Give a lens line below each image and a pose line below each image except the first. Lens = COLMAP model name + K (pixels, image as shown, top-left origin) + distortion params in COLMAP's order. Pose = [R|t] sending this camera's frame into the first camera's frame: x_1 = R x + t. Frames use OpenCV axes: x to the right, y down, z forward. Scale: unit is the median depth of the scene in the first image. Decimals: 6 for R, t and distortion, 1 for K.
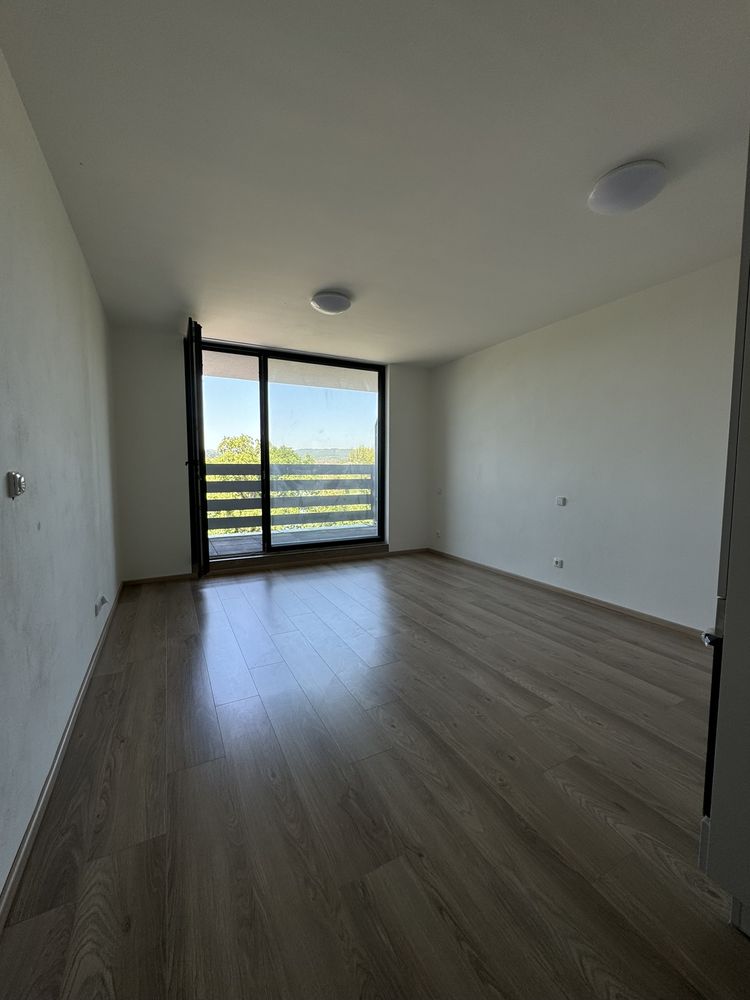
lens RADIAL K [[407.2, 0, 380.5], [0, 407.2, 493.3], [0, 0, 1]] dist [0.002798, 0.000569]
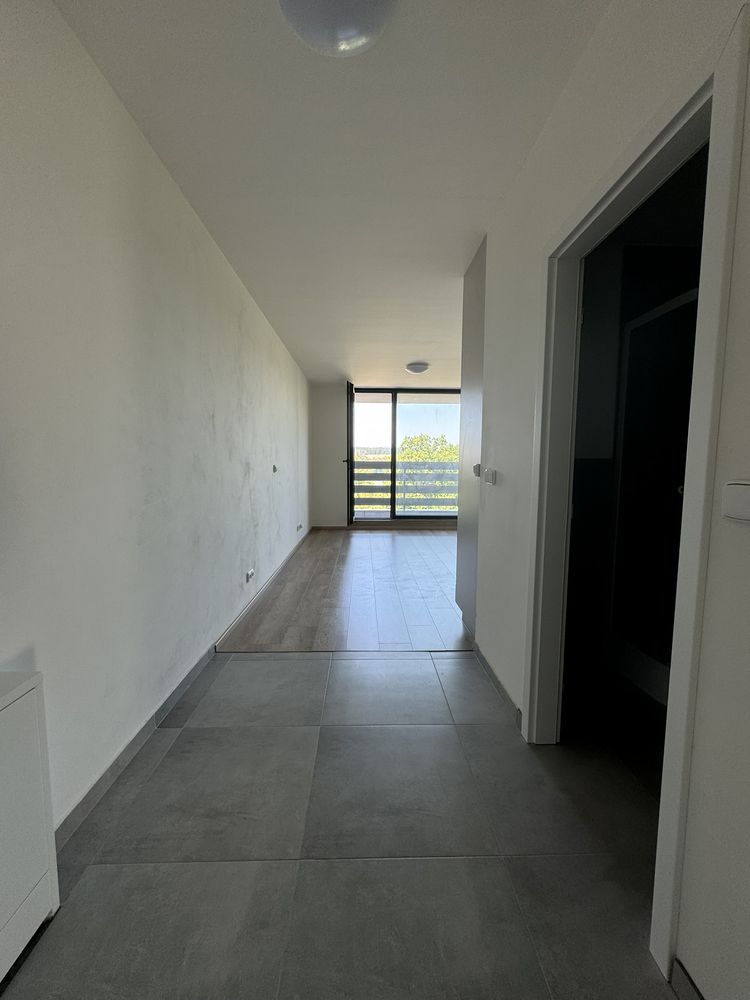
lens RADIAL K [[407.2, 0, 376.2], [0, 407.2, 501.2], [0, 0, 1]] dist [0.002798, 0.000569]
pose [[0.902097, 0.050870, -0.428525, 0.373859], [-0.039797, 0.998603, 0.034765, 0.029289], [0.429694, -0.014307, 0.902861, -0.483771]]
